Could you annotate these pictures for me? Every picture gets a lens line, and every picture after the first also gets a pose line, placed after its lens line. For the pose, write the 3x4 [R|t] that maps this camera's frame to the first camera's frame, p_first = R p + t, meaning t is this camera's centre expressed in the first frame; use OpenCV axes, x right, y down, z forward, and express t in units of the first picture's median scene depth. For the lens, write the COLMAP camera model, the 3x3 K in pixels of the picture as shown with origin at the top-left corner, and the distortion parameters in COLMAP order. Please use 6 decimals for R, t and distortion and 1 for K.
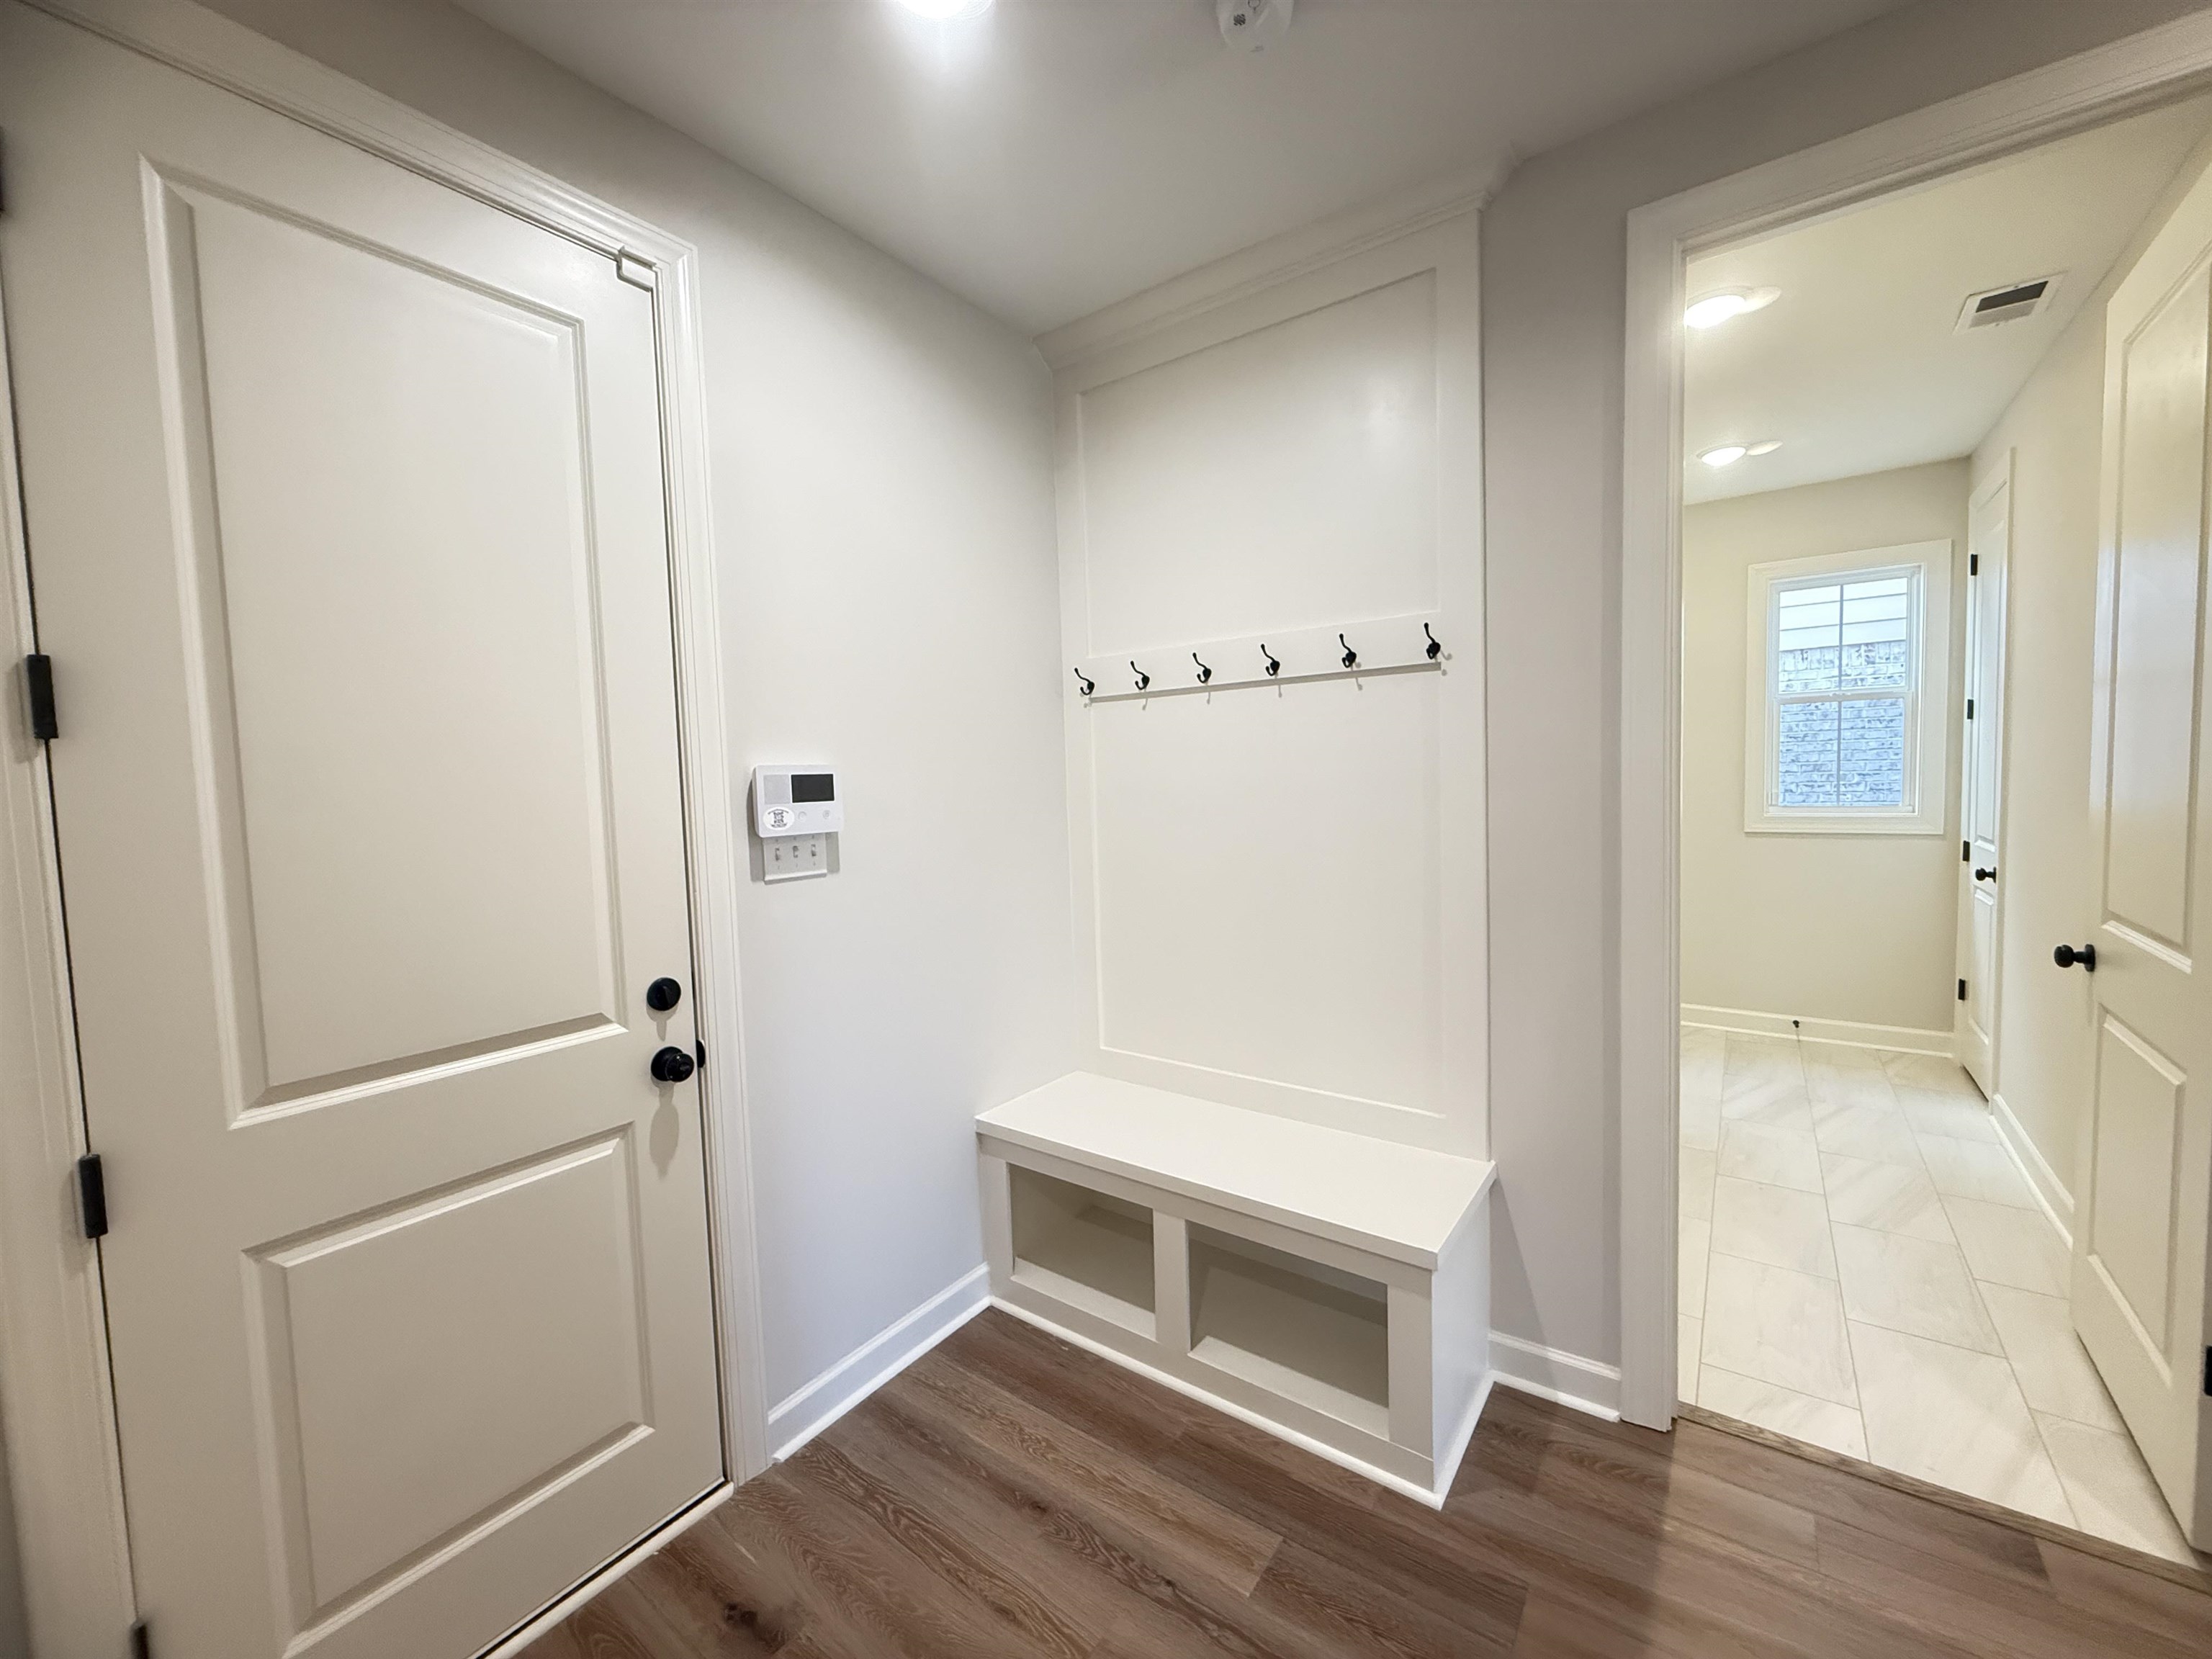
lens RADIAL K [[882.8, 0, 1095.1], [0, 882.8, 830.6], [0, 0, 1]] dist [-0.000904, 0.000069]
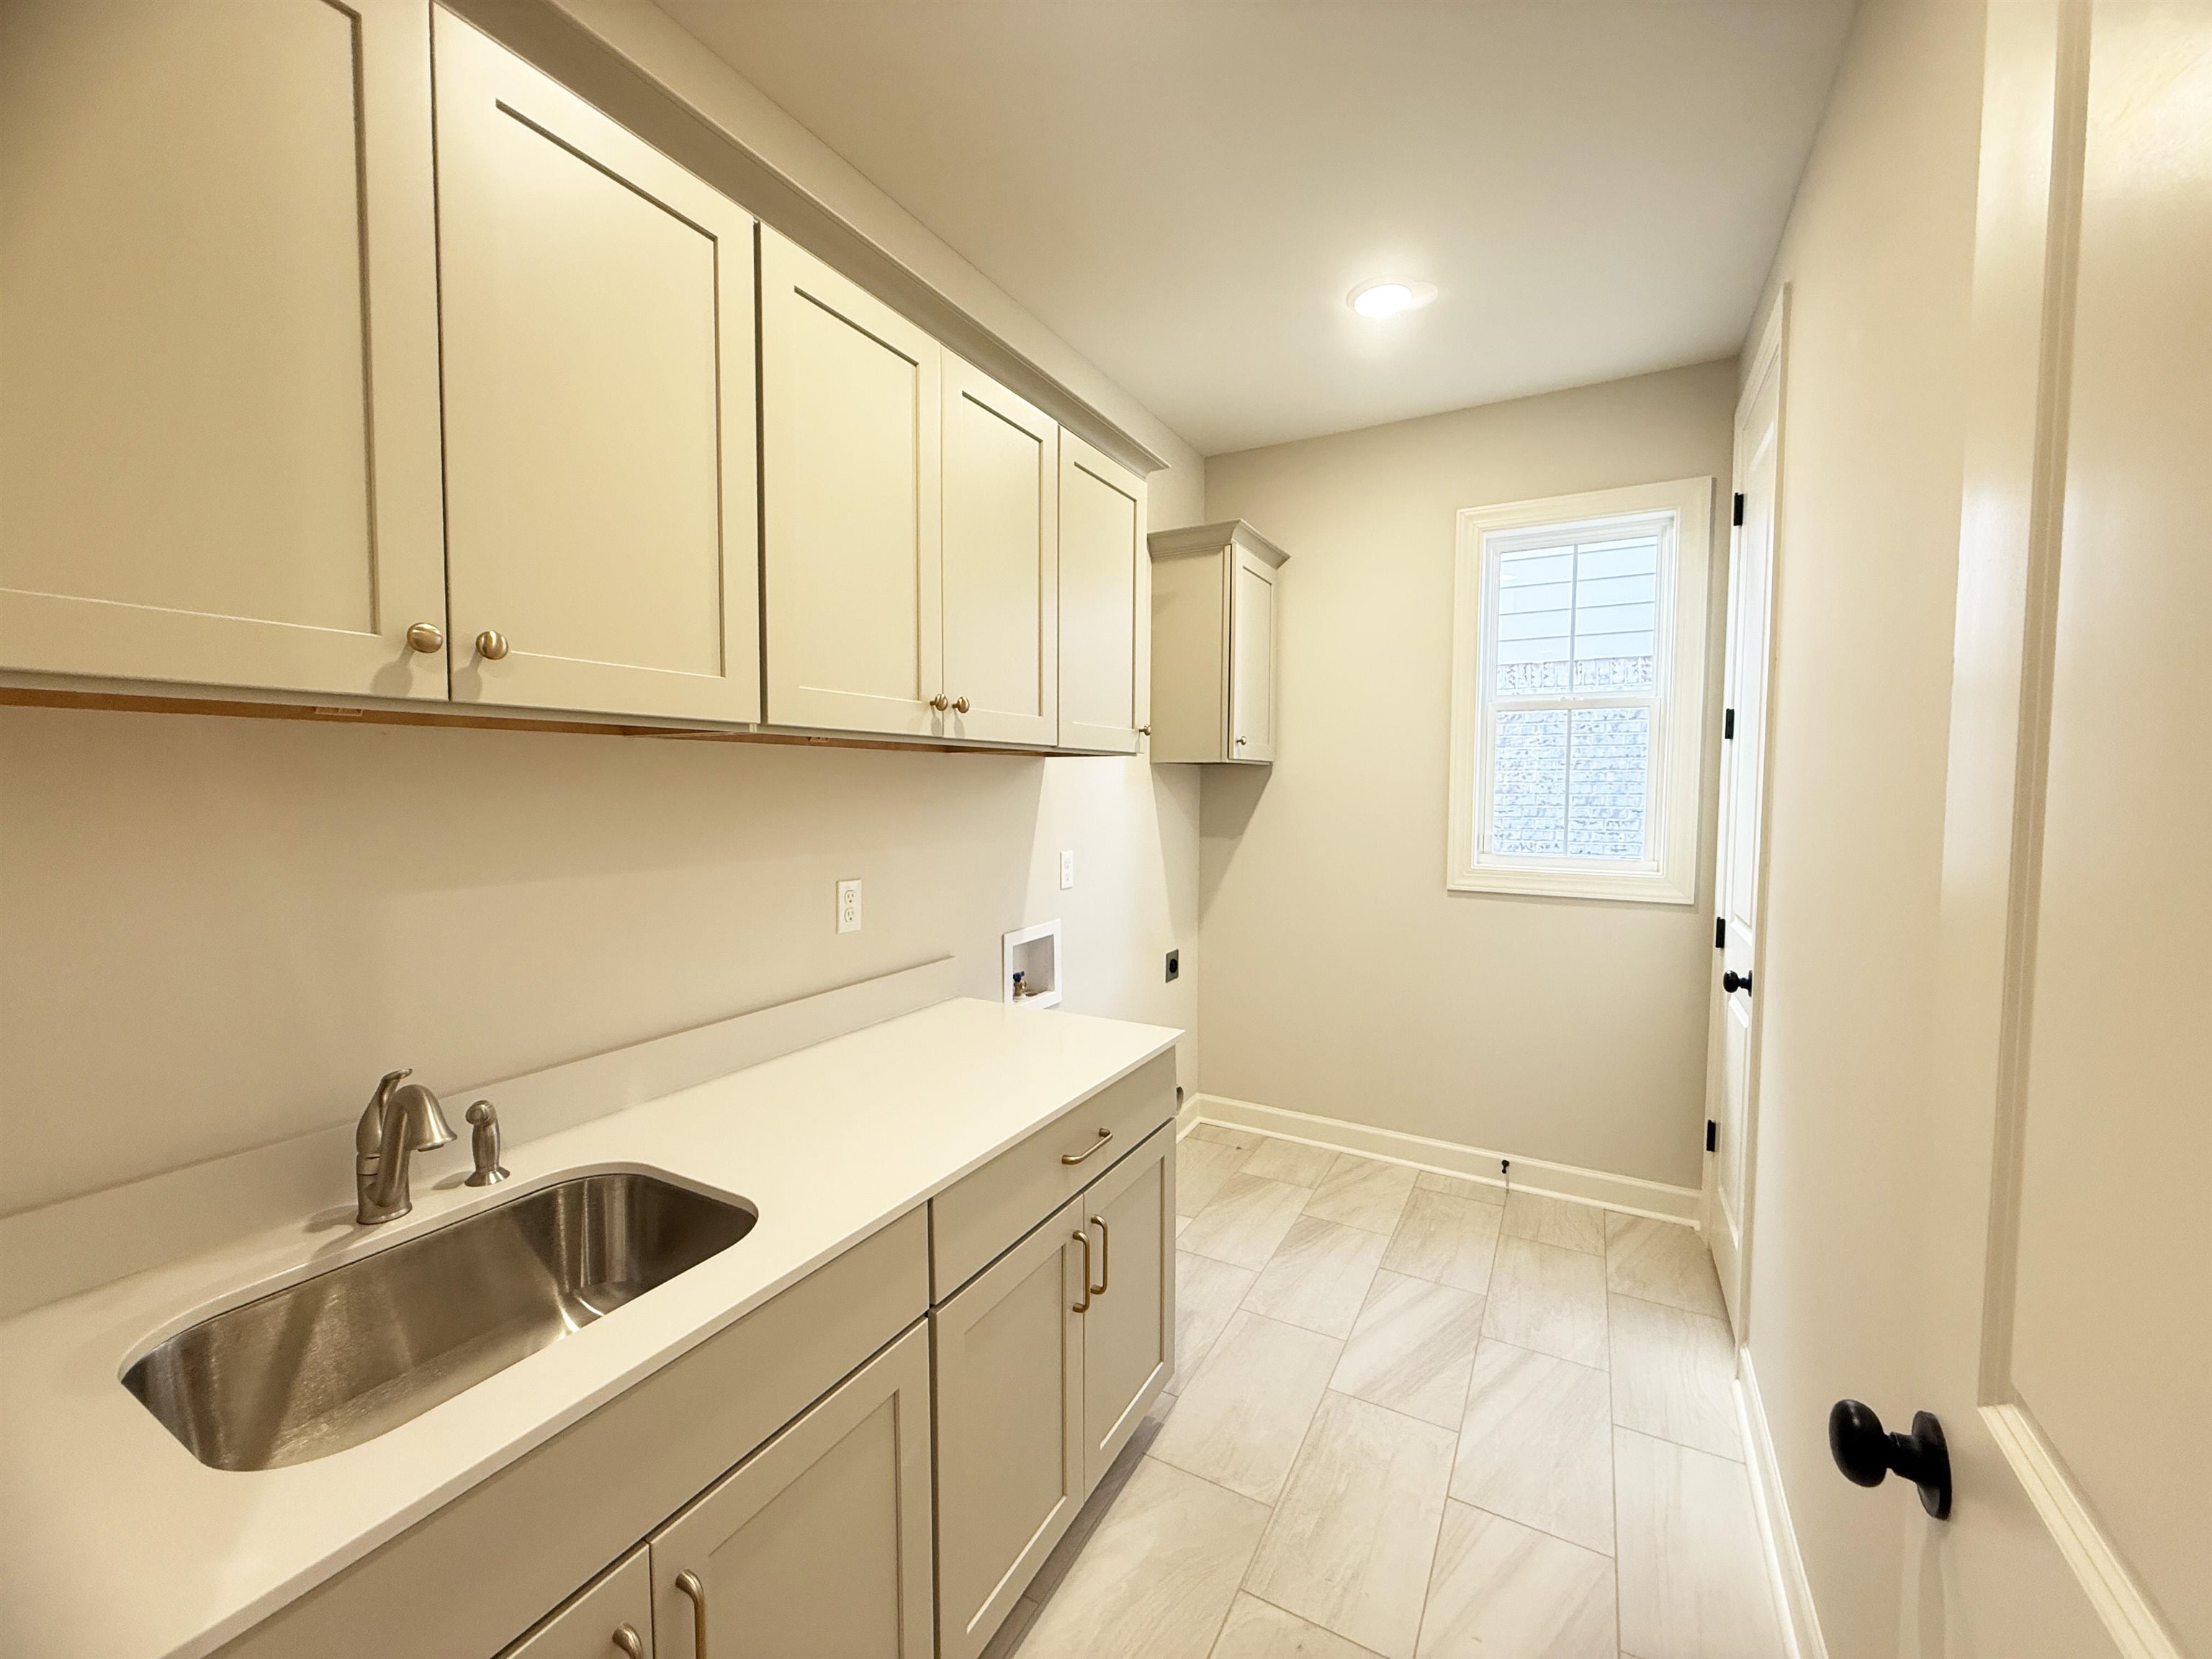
lens RADIAL K [[890.0, 0, 1094.0], [0, 890.0, 829.0], [0, 0, 1]] dist [0.003208, -0.000213]
pose [[0.990698, 0.031662, 0.132341, 0.409938], [-0.030023, 0.999446, -0.014362, -0.031378], [-0.132723, 0.010255, 0.991100, 0.377378]]
